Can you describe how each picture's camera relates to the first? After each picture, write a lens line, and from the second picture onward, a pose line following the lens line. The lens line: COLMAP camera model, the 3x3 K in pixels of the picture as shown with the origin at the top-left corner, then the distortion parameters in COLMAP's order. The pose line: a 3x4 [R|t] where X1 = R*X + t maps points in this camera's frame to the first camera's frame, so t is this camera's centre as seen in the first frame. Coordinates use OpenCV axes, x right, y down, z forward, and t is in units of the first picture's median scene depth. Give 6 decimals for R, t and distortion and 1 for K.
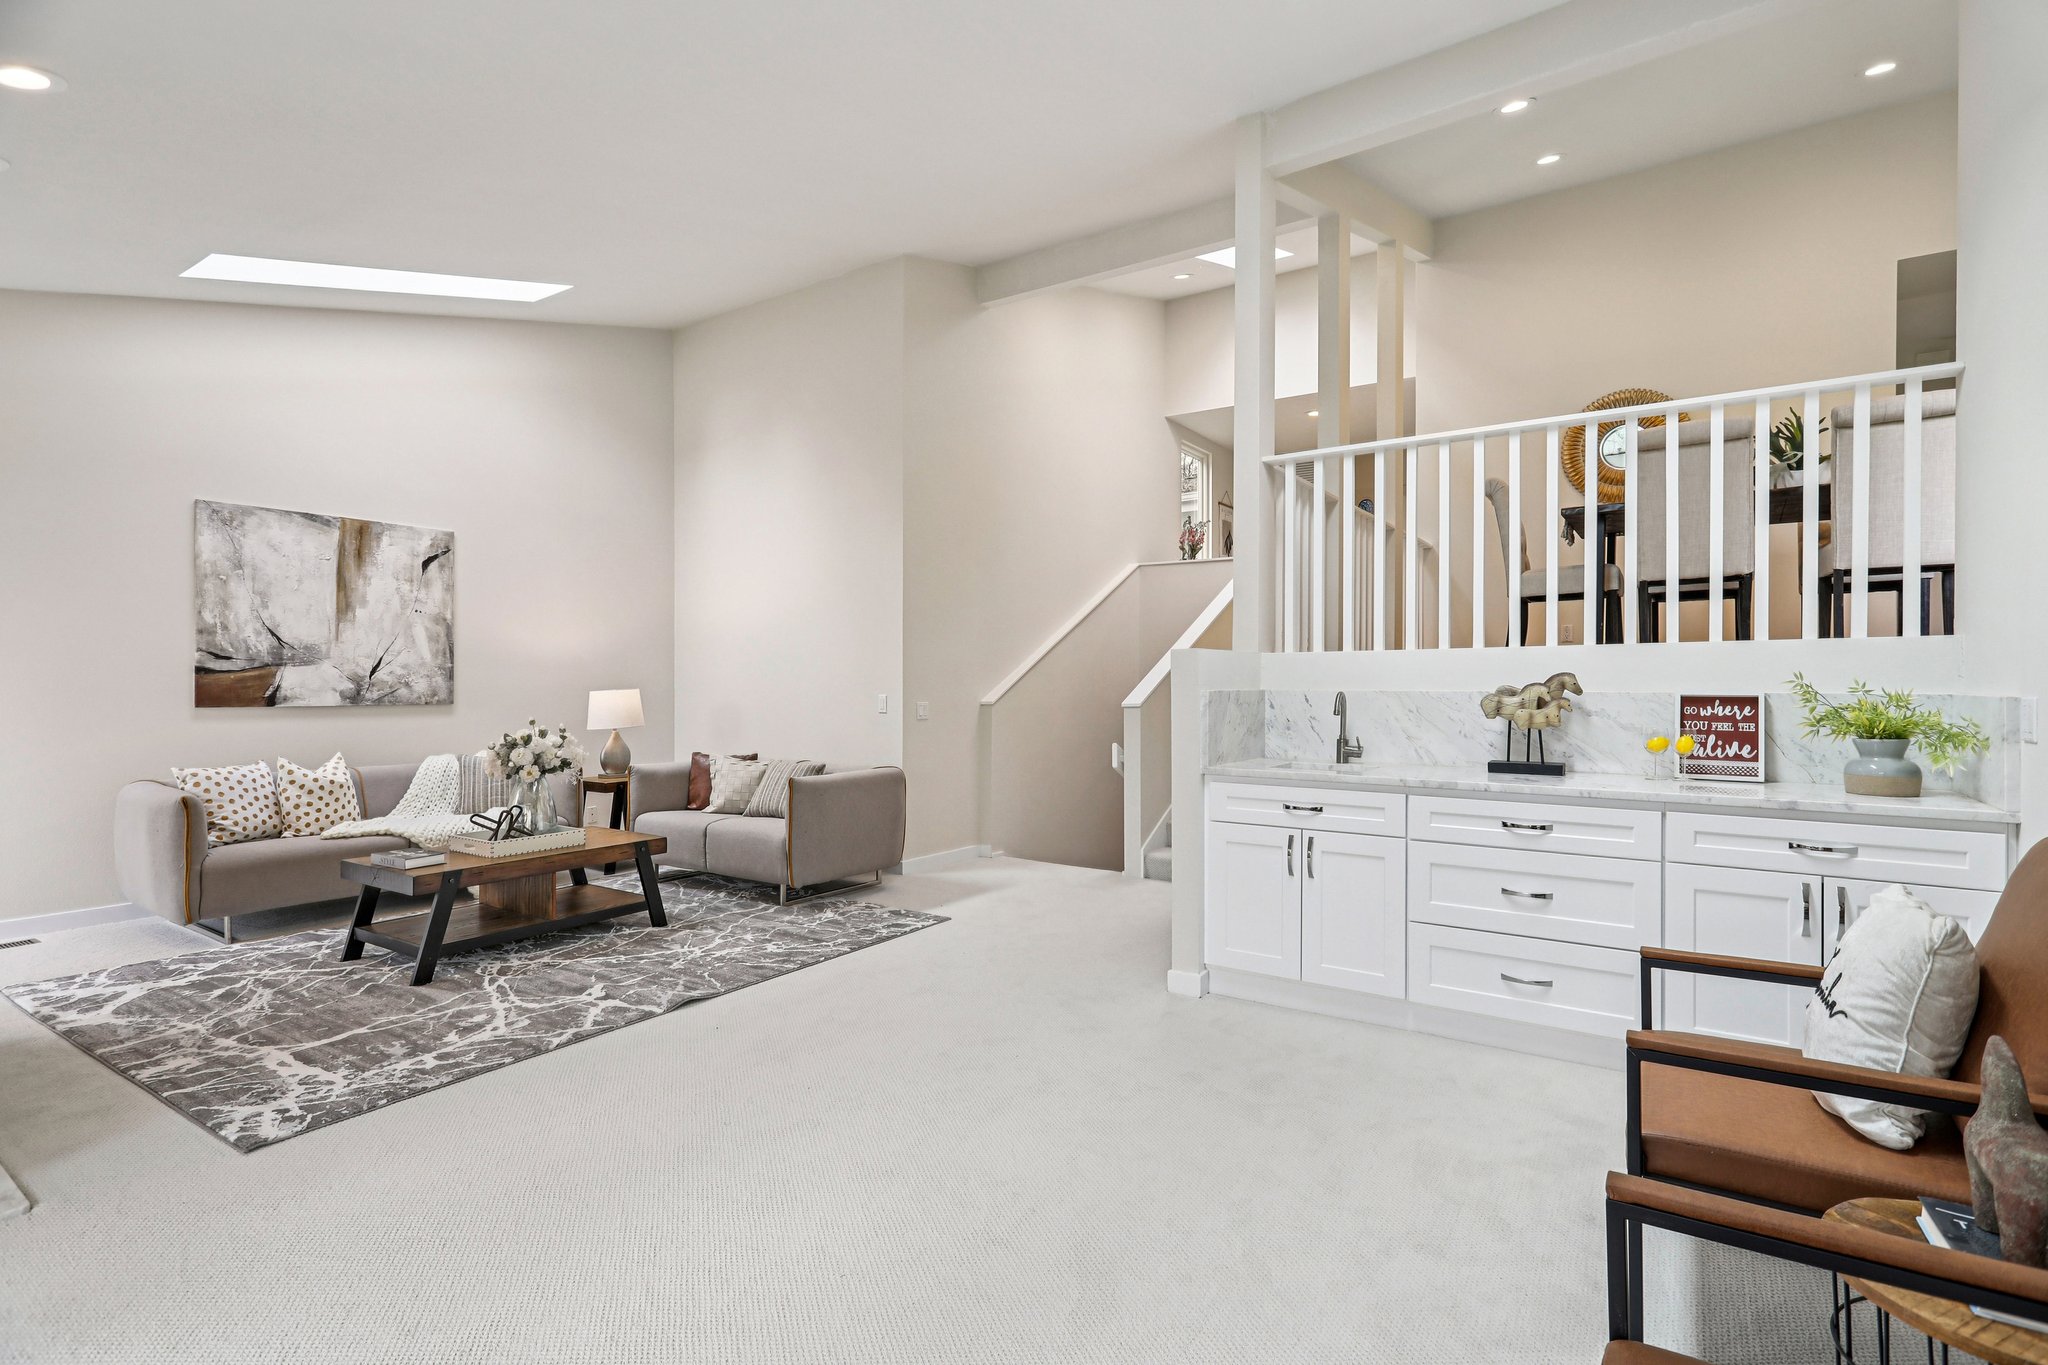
lens RADIAL K [[981.2, 0, 1022.5], [0, 981.2, 682.2], [0, 0, 1]] dist [0.002902, -0.000137]
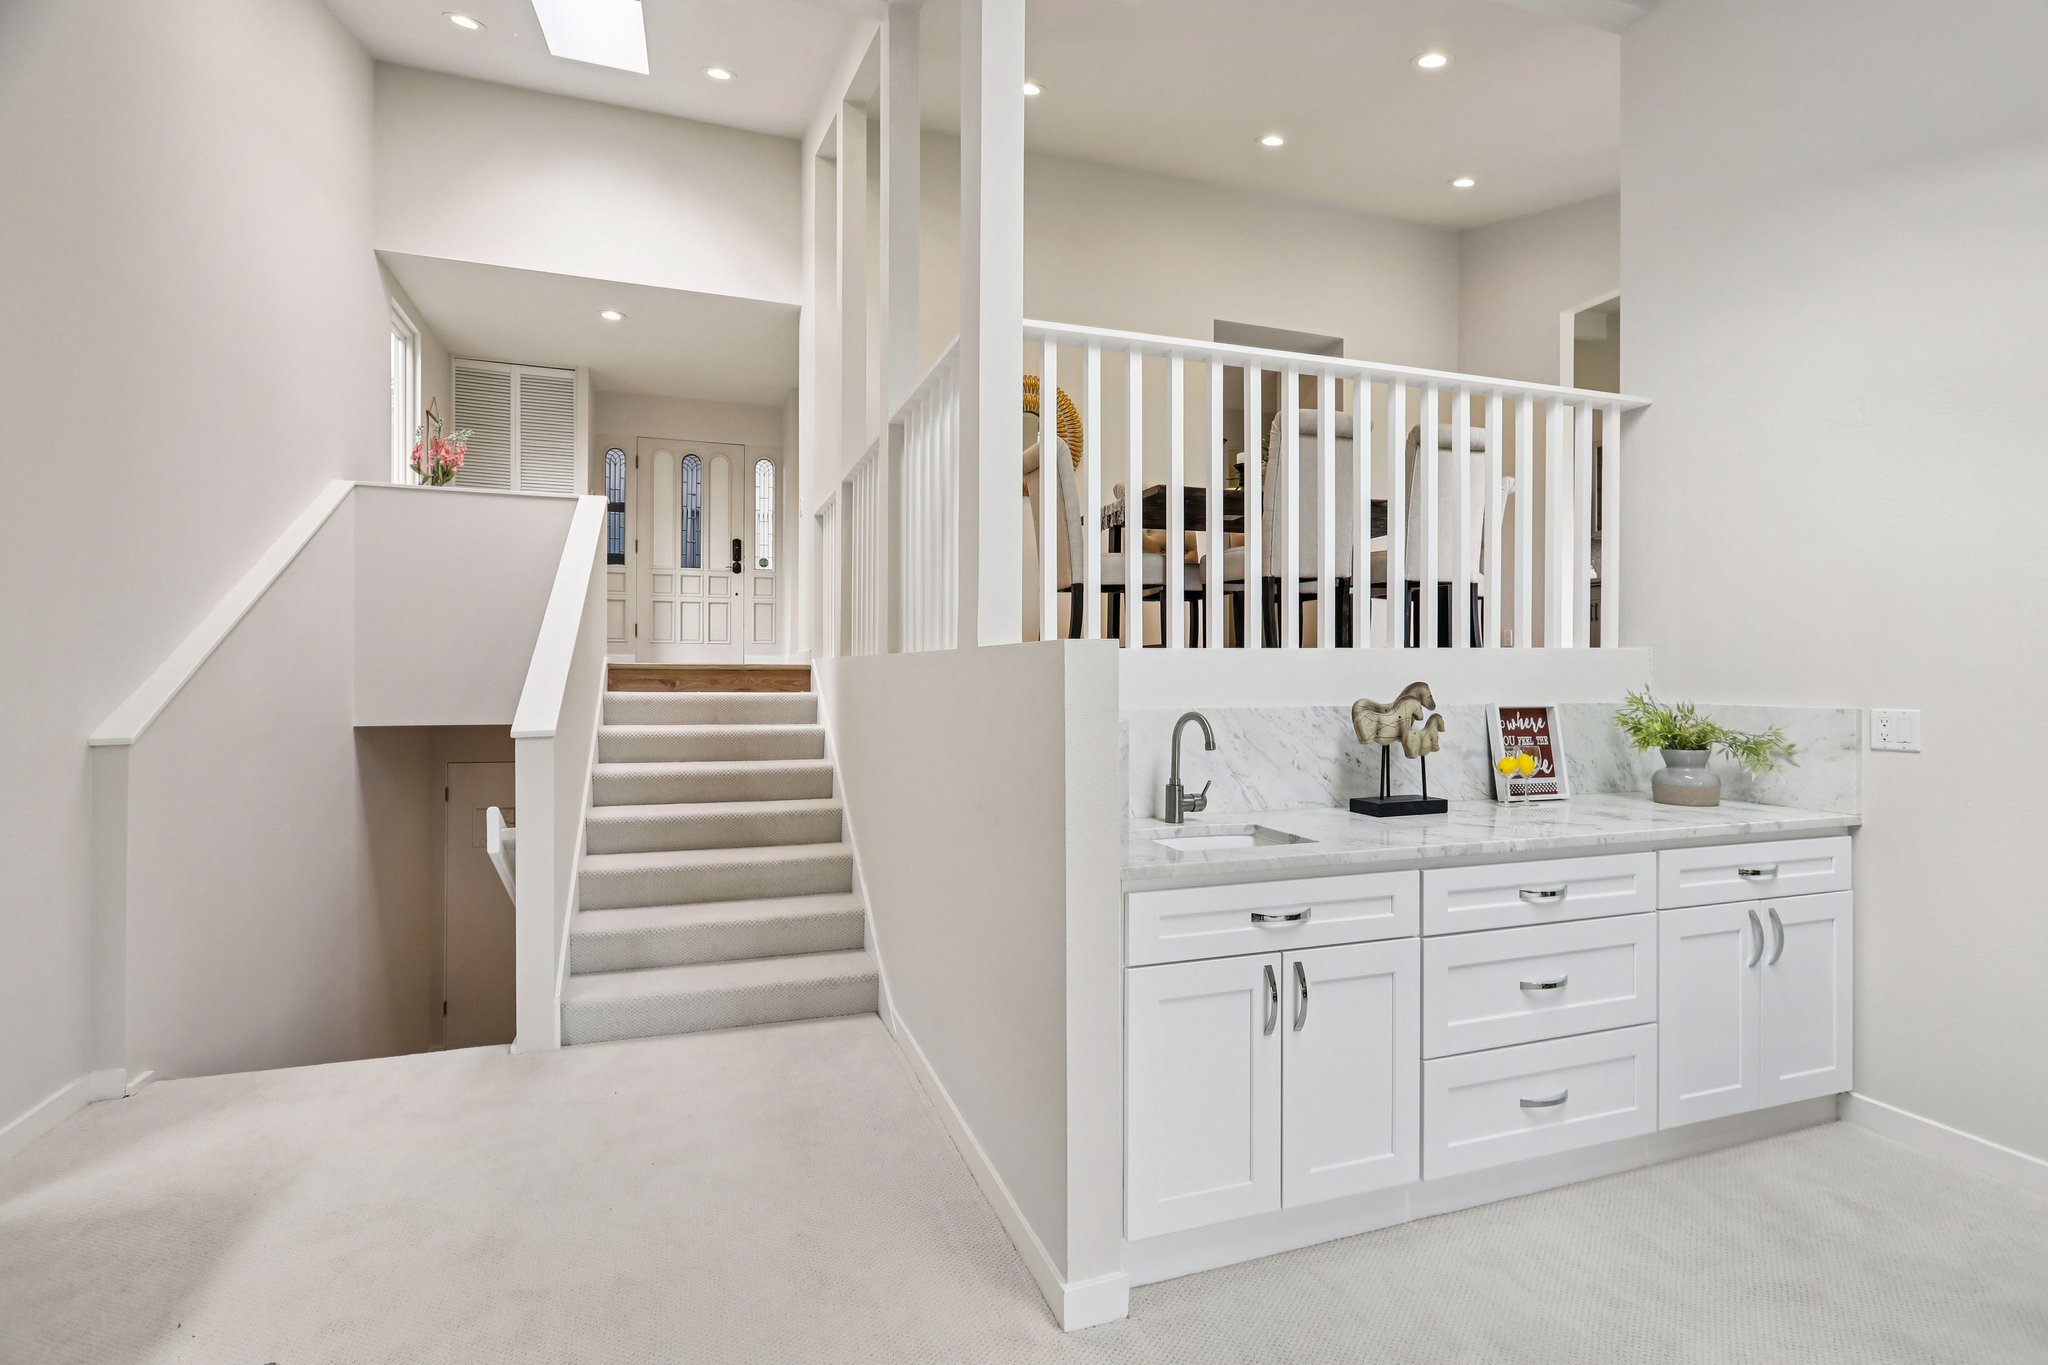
lens RADIAL K [[981.2, 0, 1034.8], [0, 981.2, 678.2], [0, 0, 1]] dist [0.002902, -0.000137]
pose [[0.583598, -0.003012, 0.812037, -0.232512], [-0.000230, 0.999992, 0.003875, -0.013283], [-0.812043, -0.002449, 0.583593, 0.650074]]
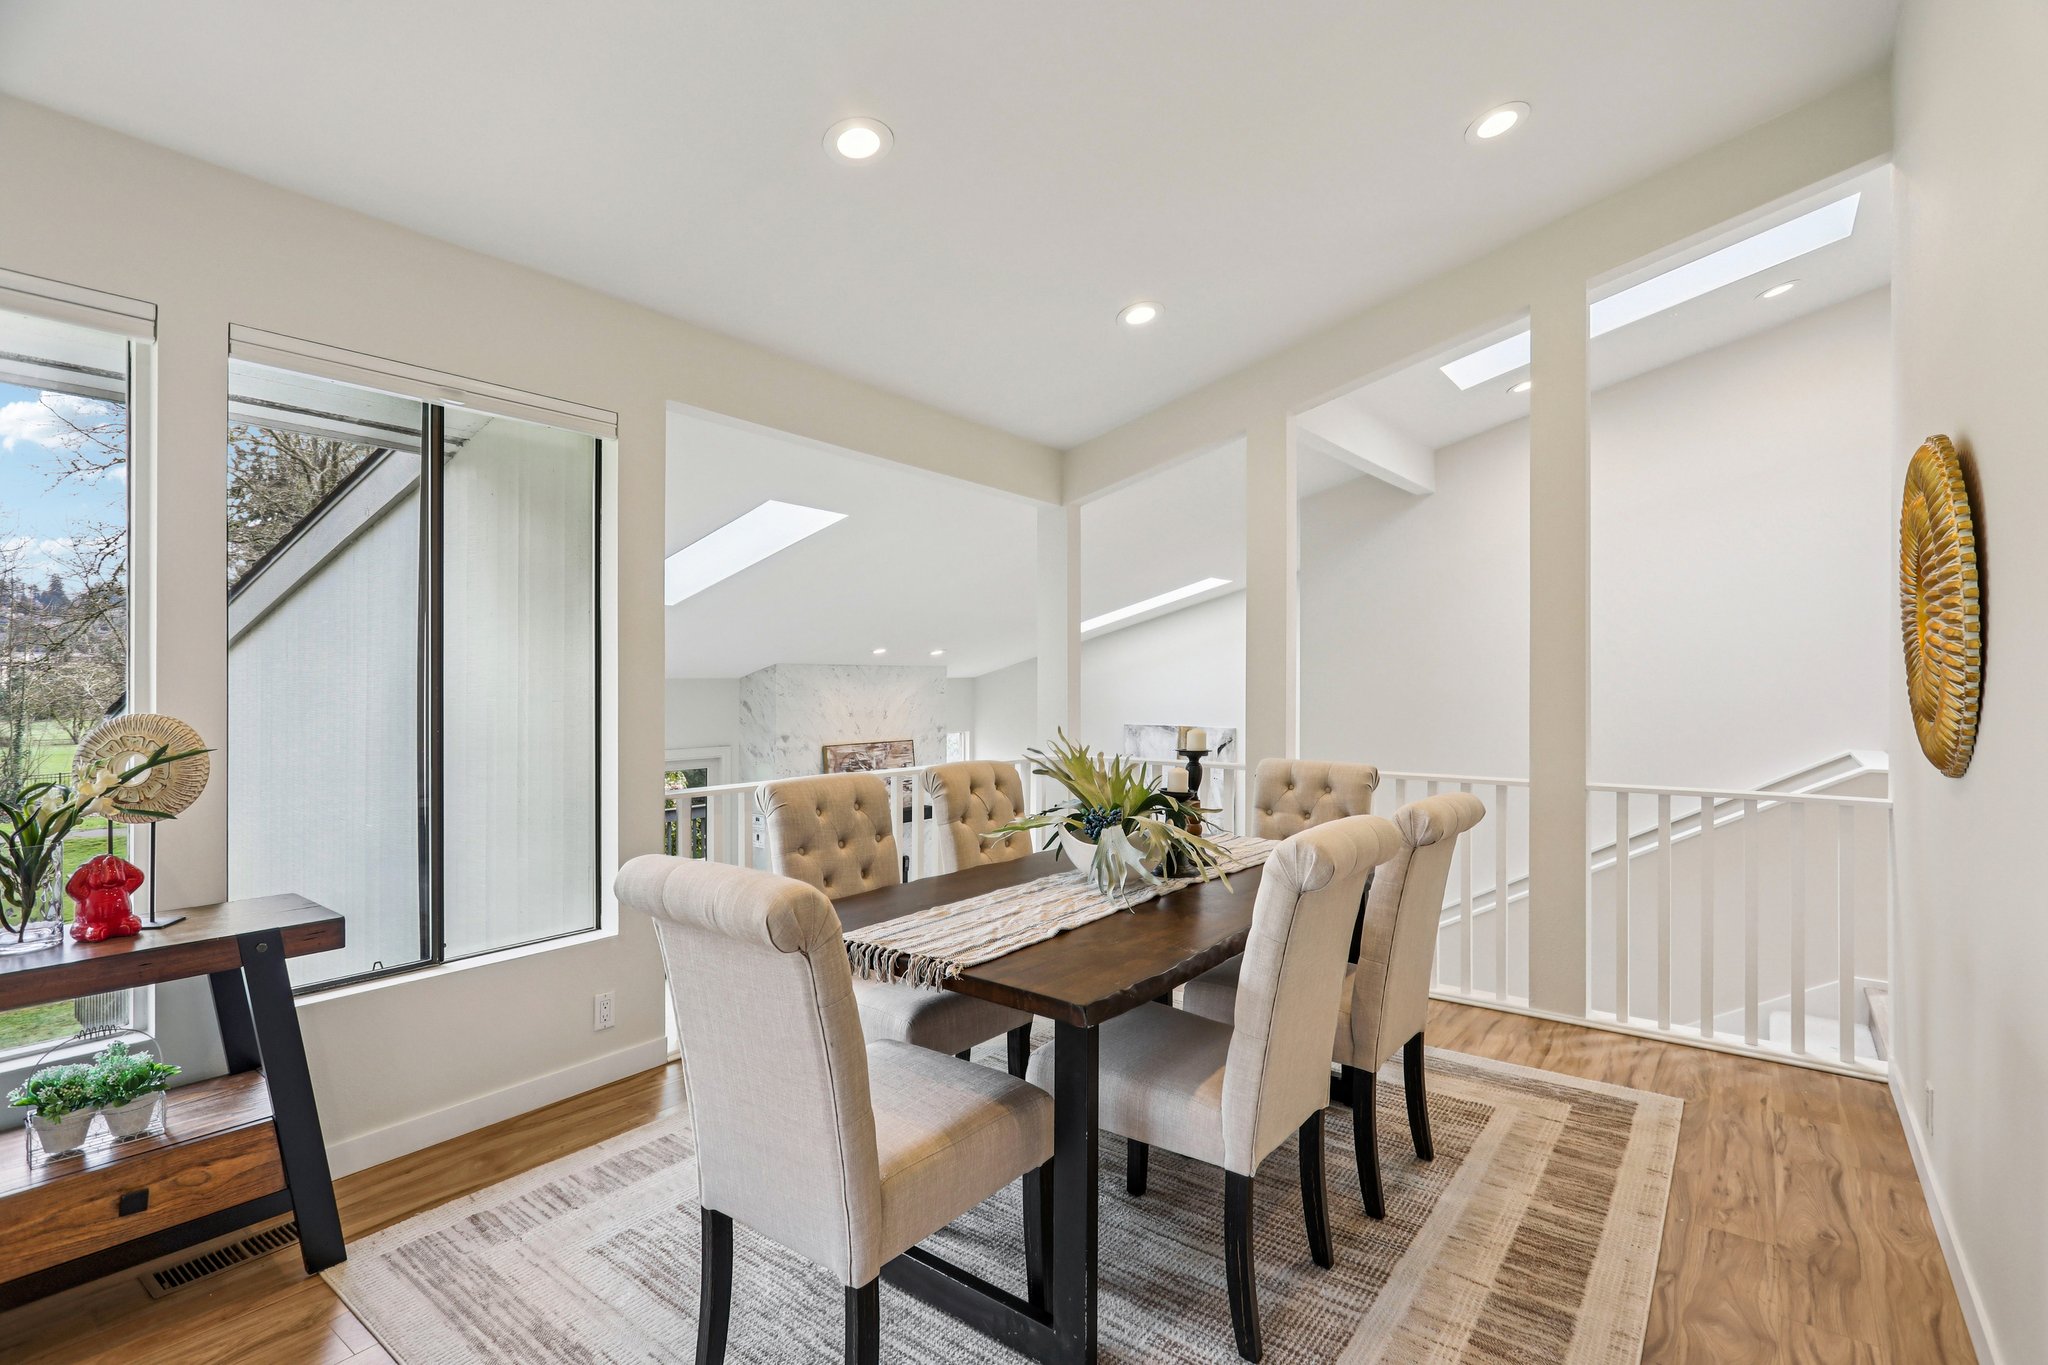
lens RADIAL K [[981.2, 0, 1015.6], [0, 981.2, 679.5], [0, 0, 1]] dist [0.002902, -0.000137]
pose [[-0.066791, -0.001243, -0.997766, 1.405860], [-0.000028, 0.999999, -0.001244, -0.320065], [0.997767, -0.000055, -0.066791, 1.054584]]
